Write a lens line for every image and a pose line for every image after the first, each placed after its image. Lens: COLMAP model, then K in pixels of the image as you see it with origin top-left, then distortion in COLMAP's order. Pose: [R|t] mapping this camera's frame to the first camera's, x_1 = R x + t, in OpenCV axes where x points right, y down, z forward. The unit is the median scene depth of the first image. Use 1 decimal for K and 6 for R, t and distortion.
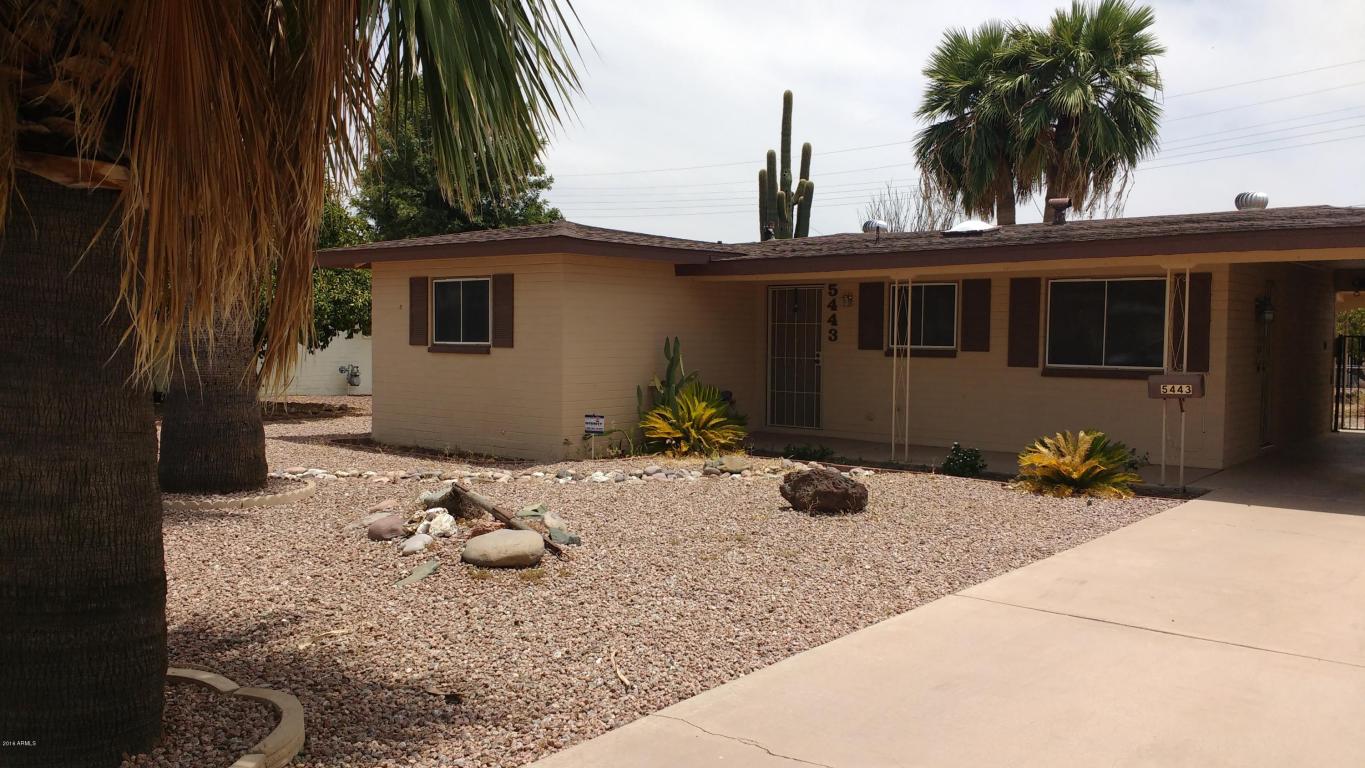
lens RADIAL K [[1068.4, 0, 646.0], [0, 1068.4, 356.3], [0, 0, 1]] dist [0.062769, -0.102826]
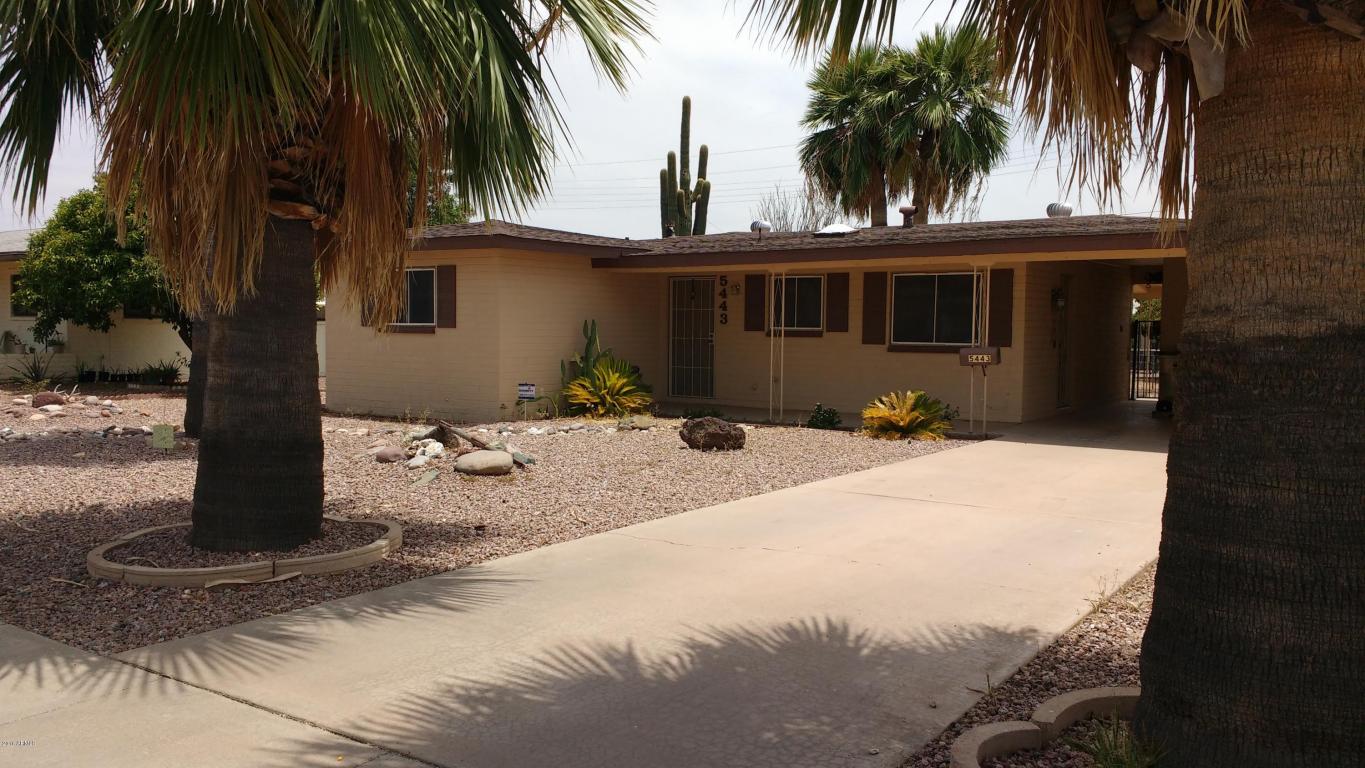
lens RADIAL K [[1068.4, 0, 684.5], [0, 1068.4, 386.7], [0, 0, 1]] dist [0.062769, -0.102826]
pose [[0.991753, -0.006606, 0.127991, -0.024010], [0.001933, 0.999328, 0.036601, 0.013474], [-0.128147, -0.036052, 0.991100, -0.198537]]
